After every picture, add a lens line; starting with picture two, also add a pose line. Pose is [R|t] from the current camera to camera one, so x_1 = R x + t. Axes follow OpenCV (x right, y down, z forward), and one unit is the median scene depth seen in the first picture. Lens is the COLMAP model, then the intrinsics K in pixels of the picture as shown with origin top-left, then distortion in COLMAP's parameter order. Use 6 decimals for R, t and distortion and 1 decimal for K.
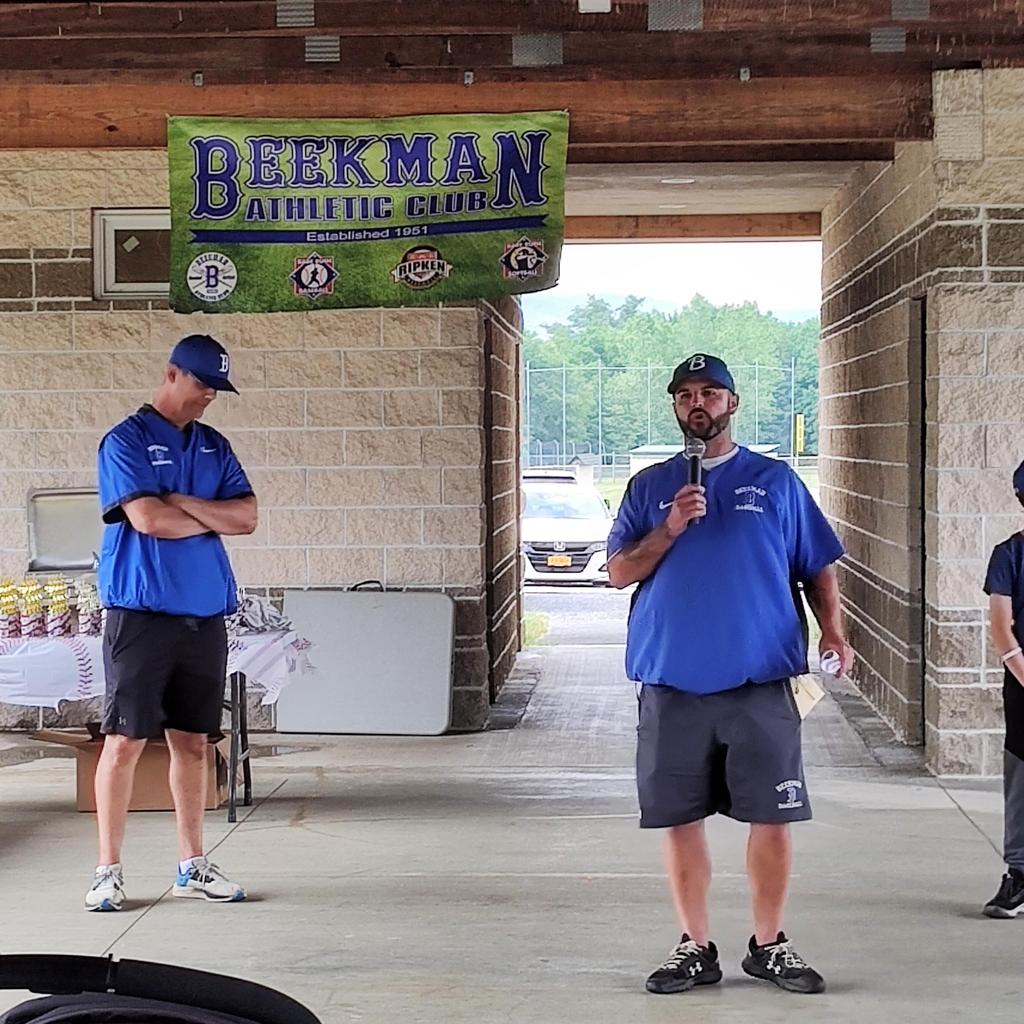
lens RADIAL K [[3331.2, 0, 441.7], [0, 3331.2, 502.9], [0, 0, 1]] dist [0.198349, 0.000000]
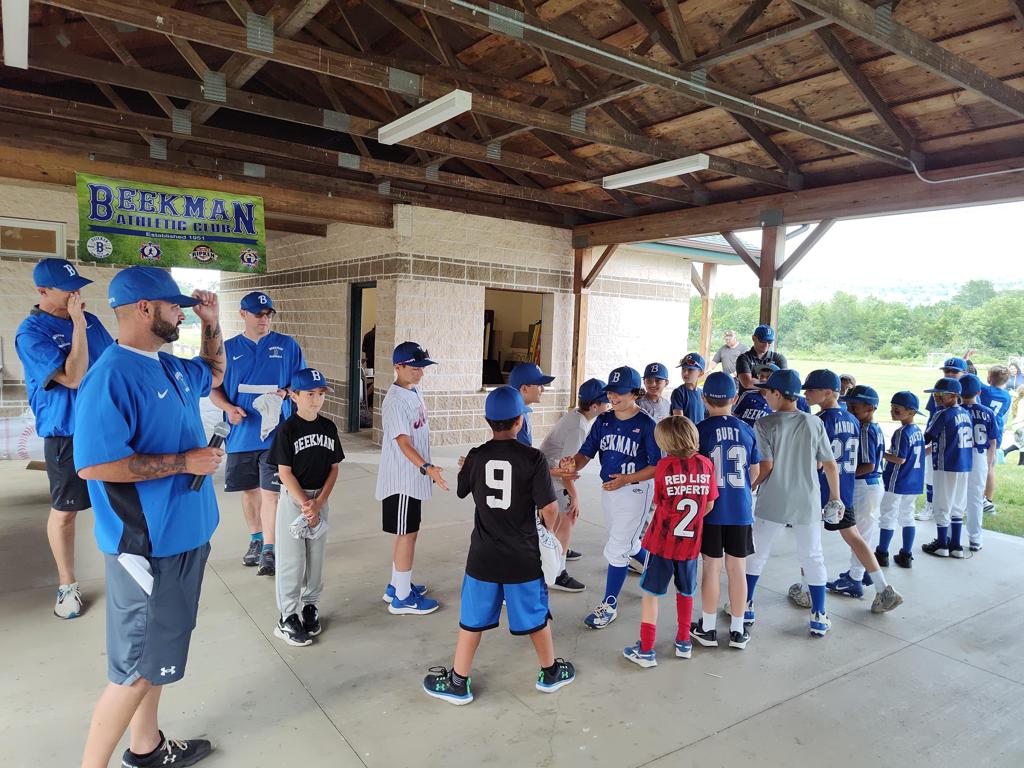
lens RADIAL K [[689.5, 0, 504.9], [0, 689.5, 383.2], [0, 0, 1]] dist [0.031538, -0.032398]
pose [[0.777195, -0.011758, 0.629150, -0.151658], [-0.029688, 0.998027, 0.055327, -0.010844], [-0.628559, -0.061678, 0.775312, 0.464076]]
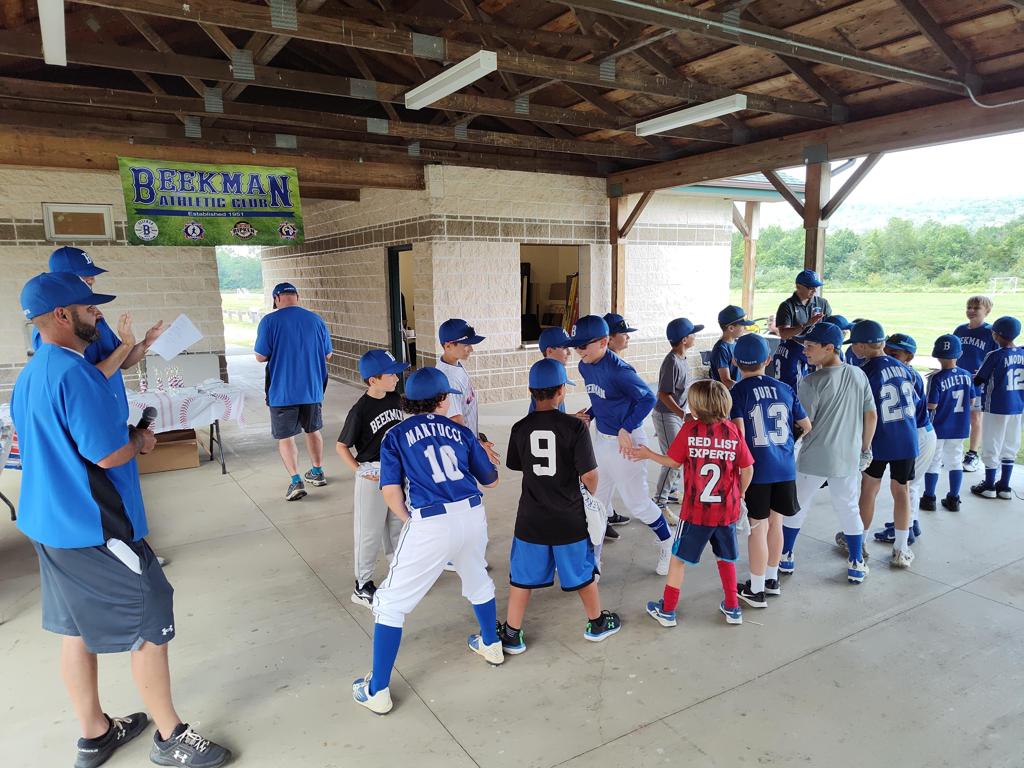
lens RADIAL K [[689.5, 0, 496.6], [0, 689.5, 396.6], [0, 0, 1]] dist [0.031538, -0.032398]
pose [[0.817218, -0.104012, 0.566866, -0.155534], [0.024163, 0.988899, 0.146614, -0.018023], [-0.575823, -0.106118, 0.810659, 0.458344]]
